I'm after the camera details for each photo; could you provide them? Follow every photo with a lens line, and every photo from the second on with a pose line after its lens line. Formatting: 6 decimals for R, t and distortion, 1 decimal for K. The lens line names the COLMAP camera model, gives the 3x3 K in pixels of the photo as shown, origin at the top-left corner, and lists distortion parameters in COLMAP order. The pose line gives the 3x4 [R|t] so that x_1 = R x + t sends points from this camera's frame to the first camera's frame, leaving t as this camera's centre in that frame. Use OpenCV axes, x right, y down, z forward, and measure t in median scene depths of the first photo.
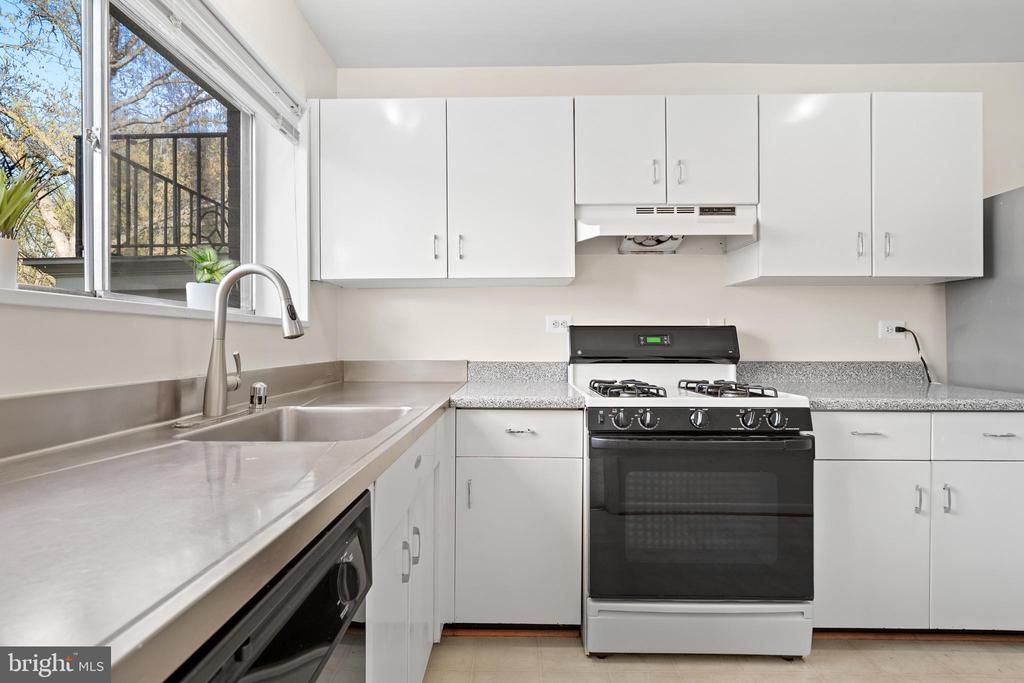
lens RADIAL K [[504.3, 0, 508.4], [0, 504.3, 342.4], [0, 0, 1]] dist [0.001457, 0.000043]
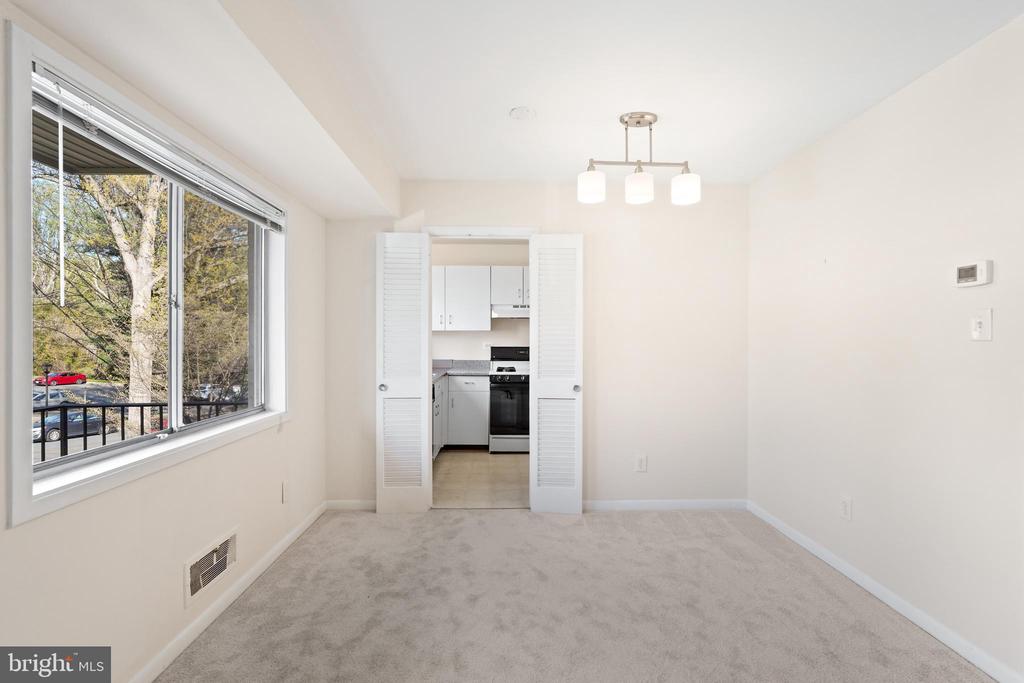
lens RADIAL K [[461.7, 0, 515.2], [0, 461.7, 343.2], [0, 0, 1]] dist [0.000498, -0.000024]
pose [[0.999061, 0.004543, 0.043094, 0.162921], [-0.004775, 0.999975, 0.005299, -0.073751], [-0.043069, -0.005500, 0.999057, -1.637696]]
